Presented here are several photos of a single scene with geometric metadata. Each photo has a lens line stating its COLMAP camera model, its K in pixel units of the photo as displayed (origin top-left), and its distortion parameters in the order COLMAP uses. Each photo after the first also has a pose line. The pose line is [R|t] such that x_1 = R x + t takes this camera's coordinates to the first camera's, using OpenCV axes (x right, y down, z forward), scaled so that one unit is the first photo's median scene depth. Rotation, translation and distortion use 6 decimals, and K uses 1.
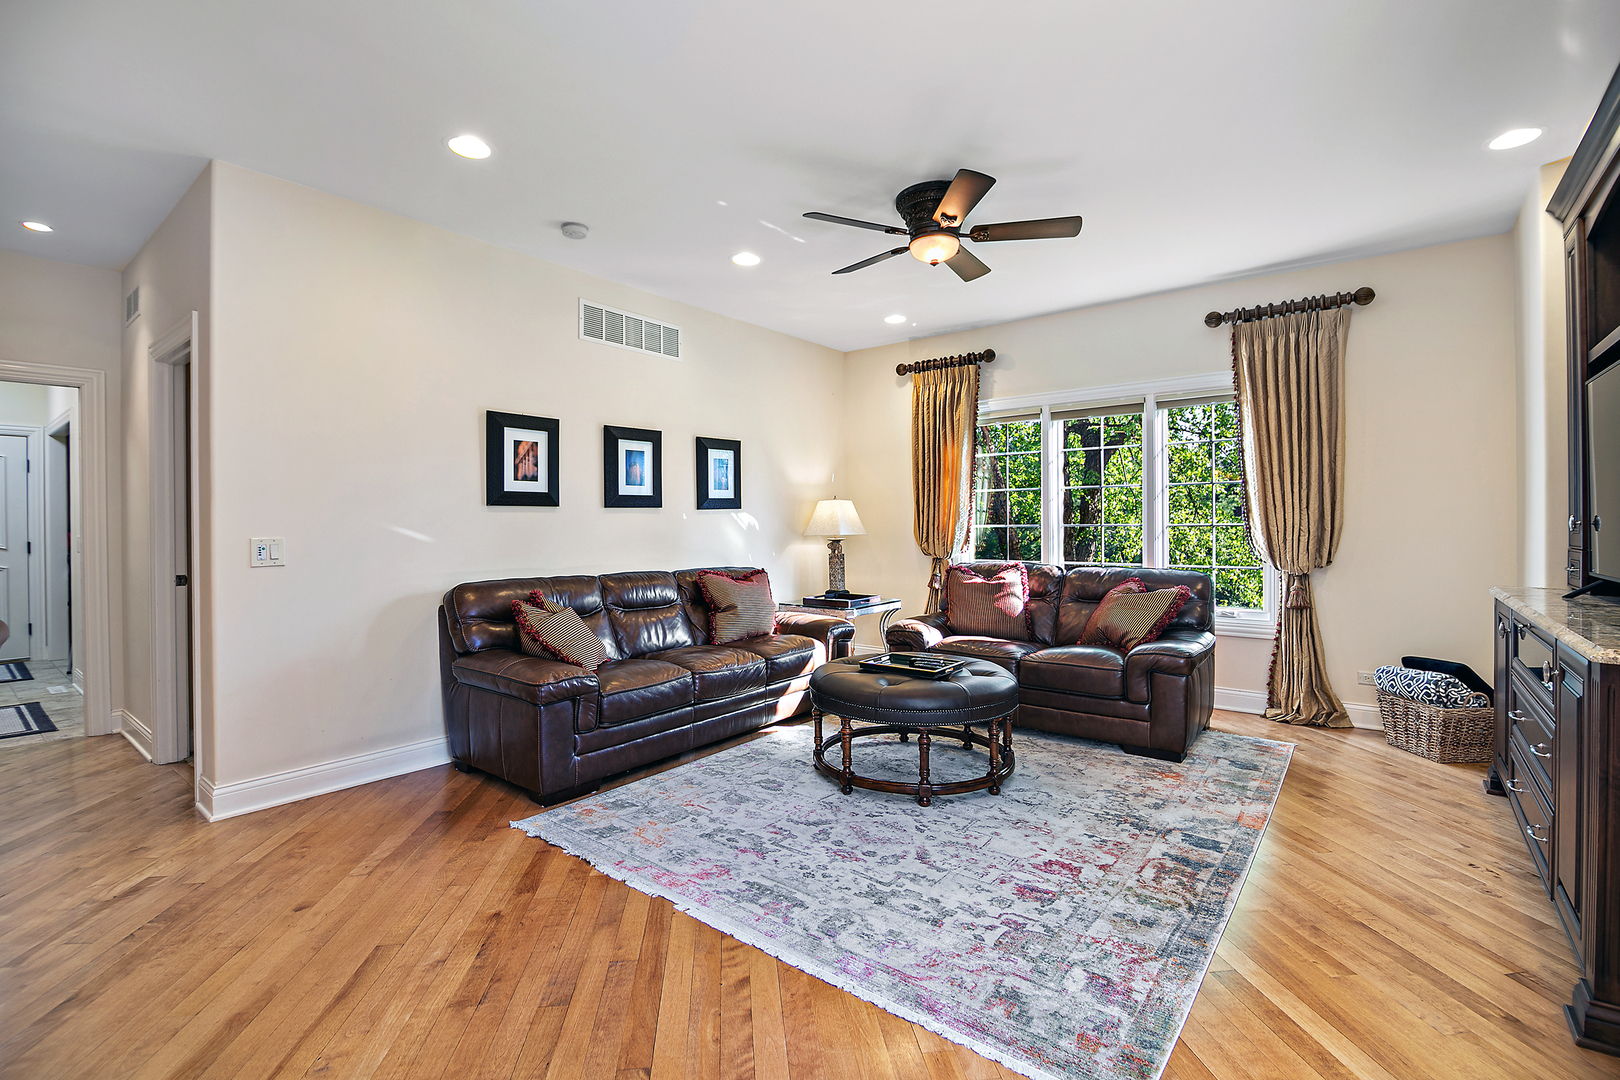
lens RADIAL K [[738.9, 0, 825.8], [0, 738.9, 530.8], [0, 0, 1]] dist [-0.018902, -0.004162]
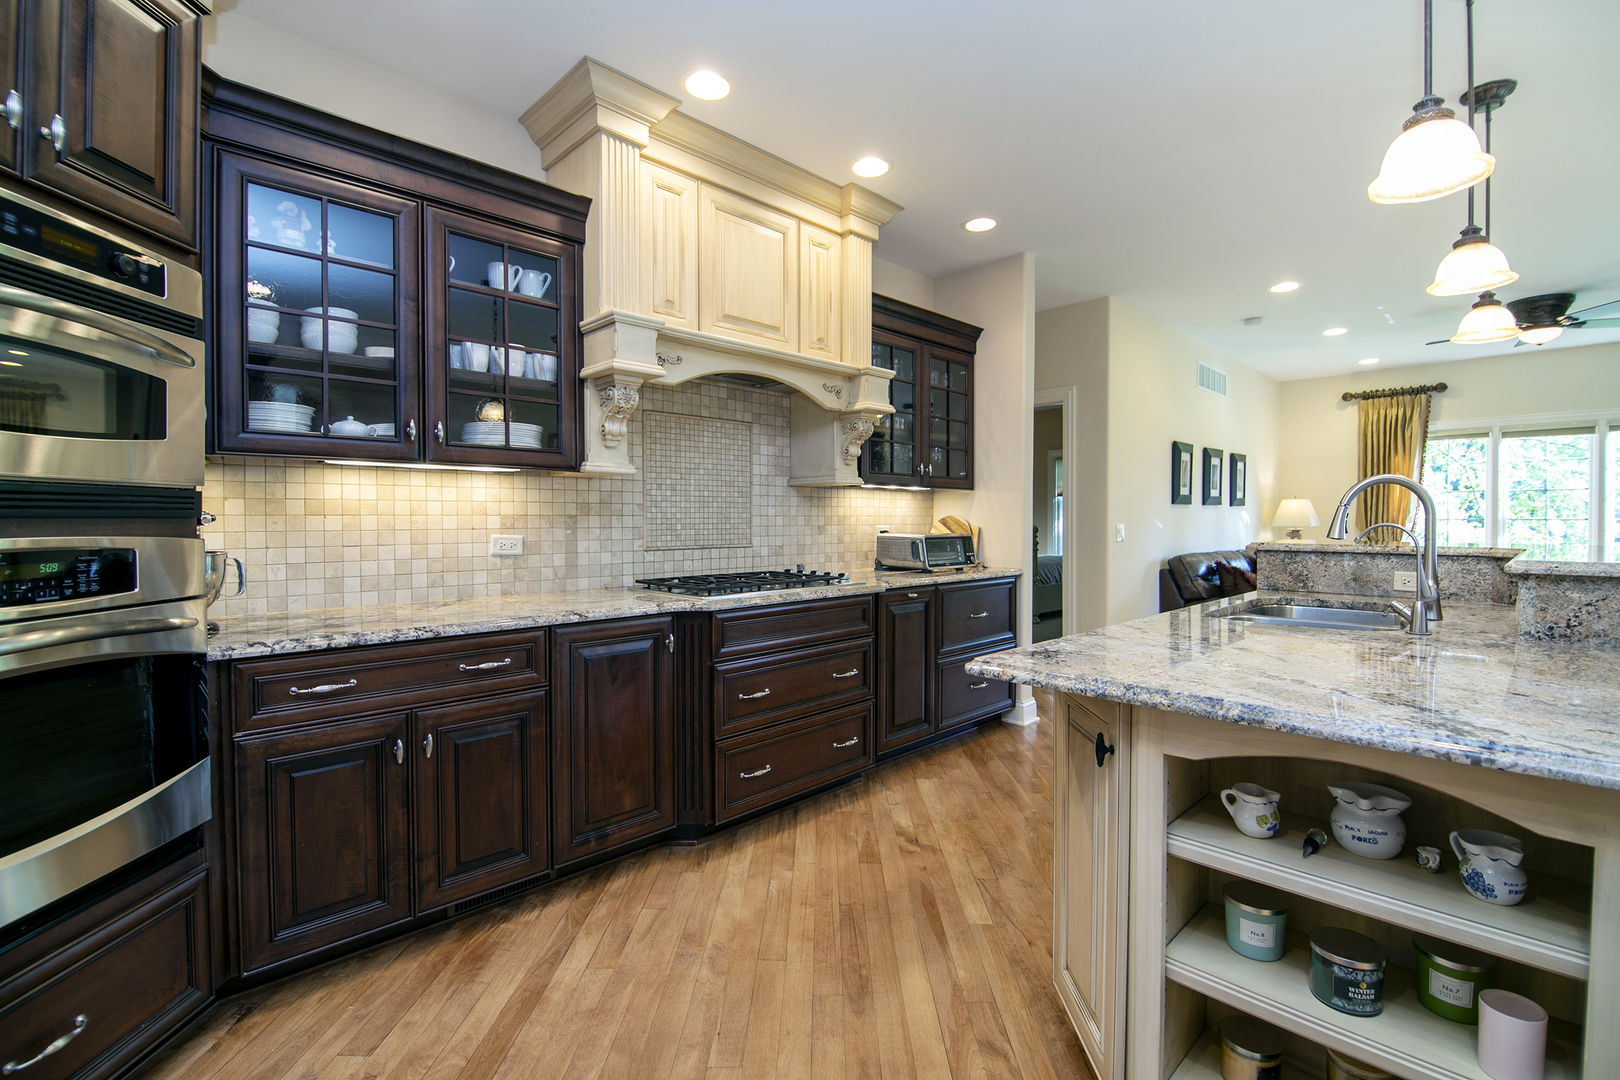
lens RADIAL K [[738.9, 0, 811.4], [0, 738.9, 533.2], [0, 0, 1]] dist [-0.018902, -0.004162]
pose [[0.990163, 0.005685, -0.139801, -0.794196], [-0.004247, 0.999935, 0.010579, 0.010136], [0.139852, -0.009881, 0.990123, -0.476510]]
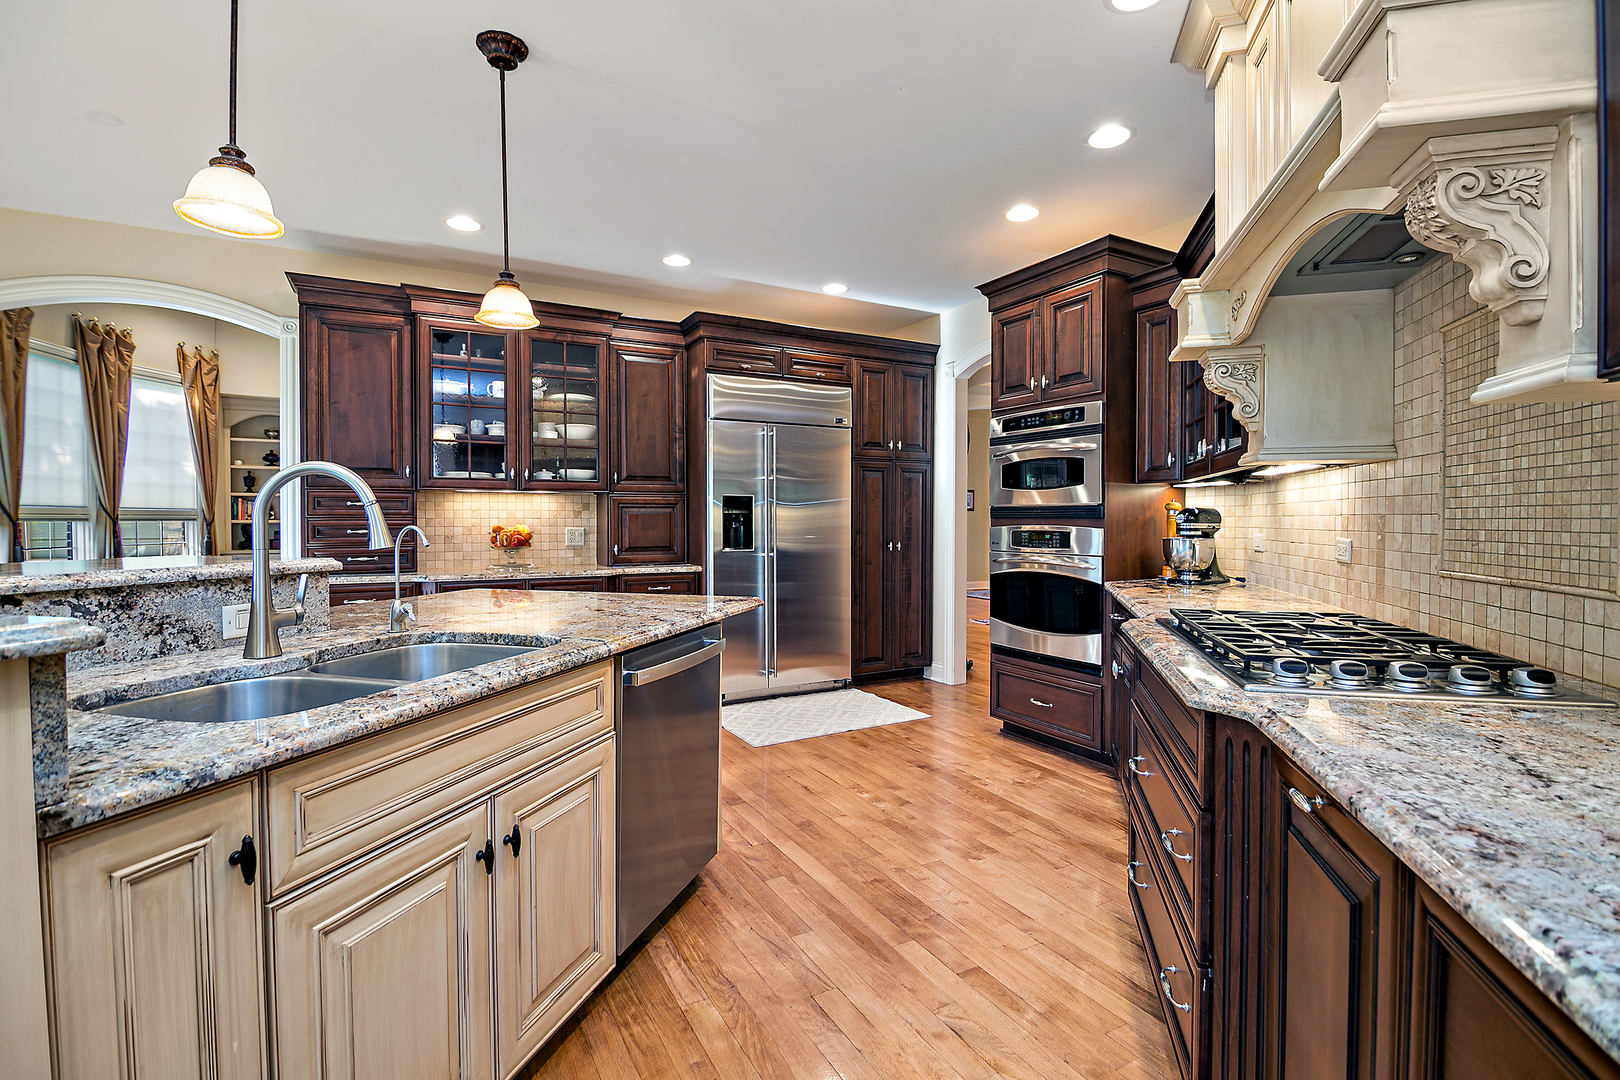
lens RADIAL K [[738.9, 0, 816.0], [0, 738.9, 540.7], [0, 0, 1]] dist [-0.018902, -0.004162]
pose [[-0.930102, 0.007637, -0.367223, -0.601286], [-0.006678, 0.999267, 0.037698, 0.003759], [0.367241, 0.037515, -0.929369, 0.394552]]
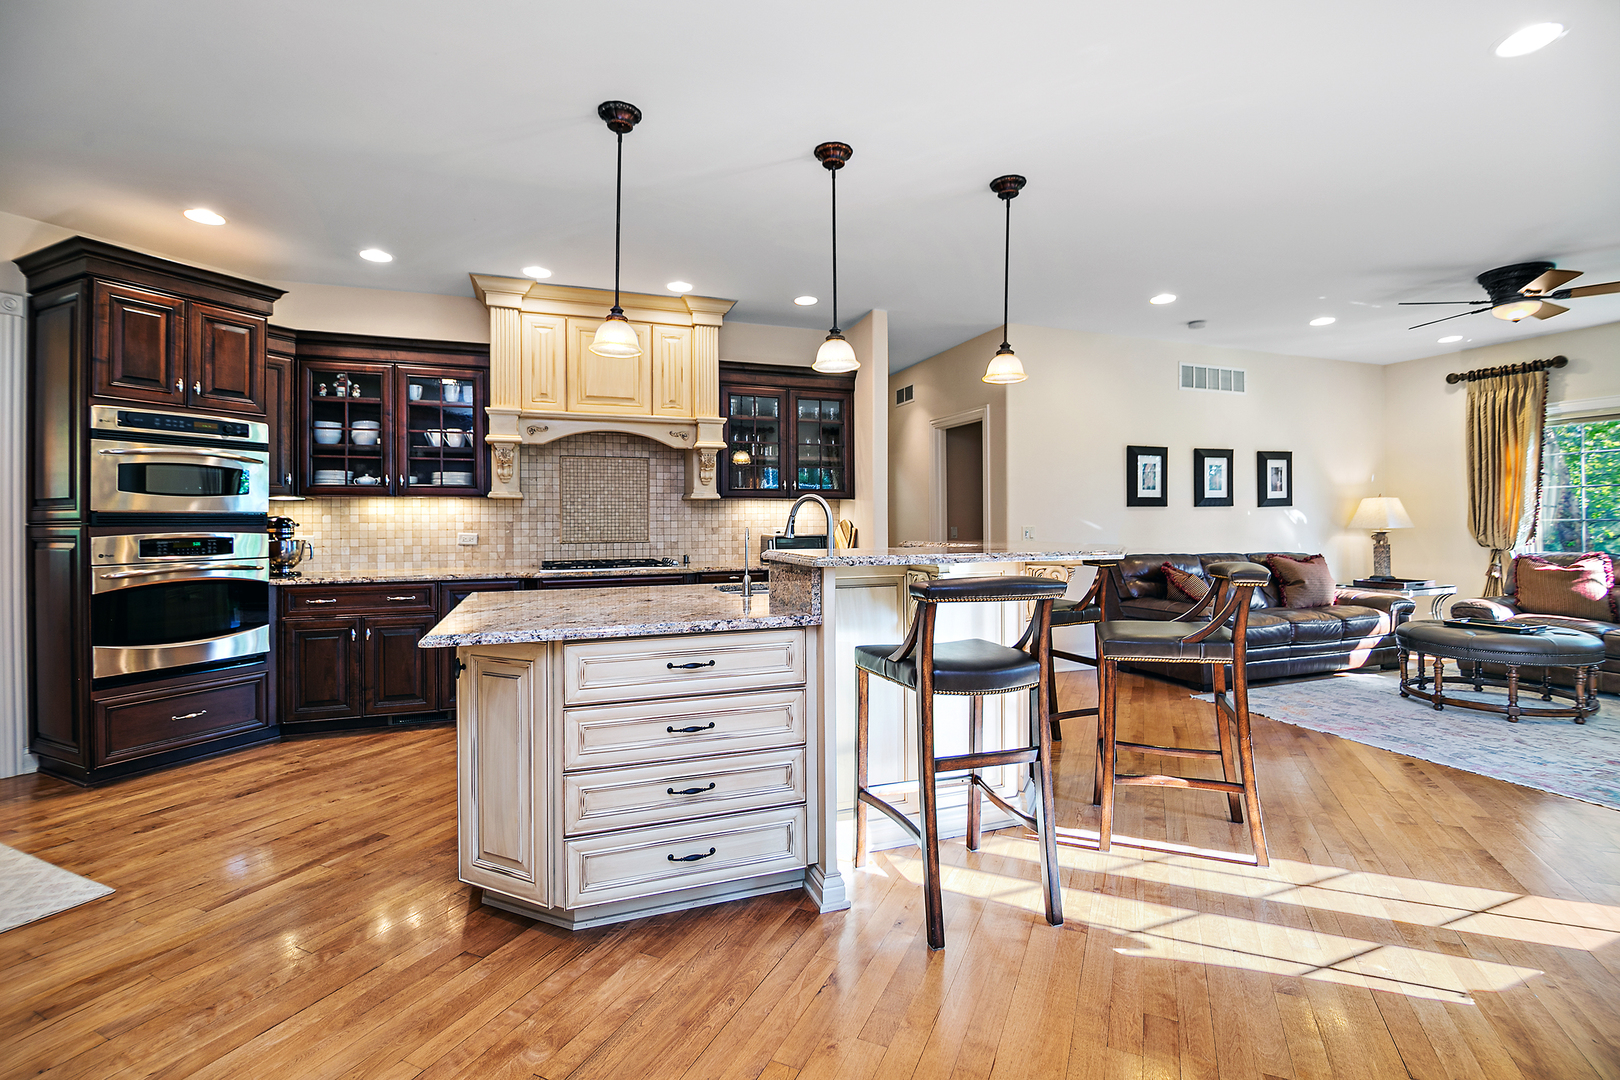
lens RADIAL K [[738.9, 0, 797.5], [0, 738.9, 520.4], [0, 0, 1]] dist [-0.018902, -0.004162]
pose [[0.840639, 0.001896, -0.541592, -0.166512], [-0.004356, 0.999985, -0.003261, 0.002153], [0.541578, 0.005101, 0.840635, -0.550647]]
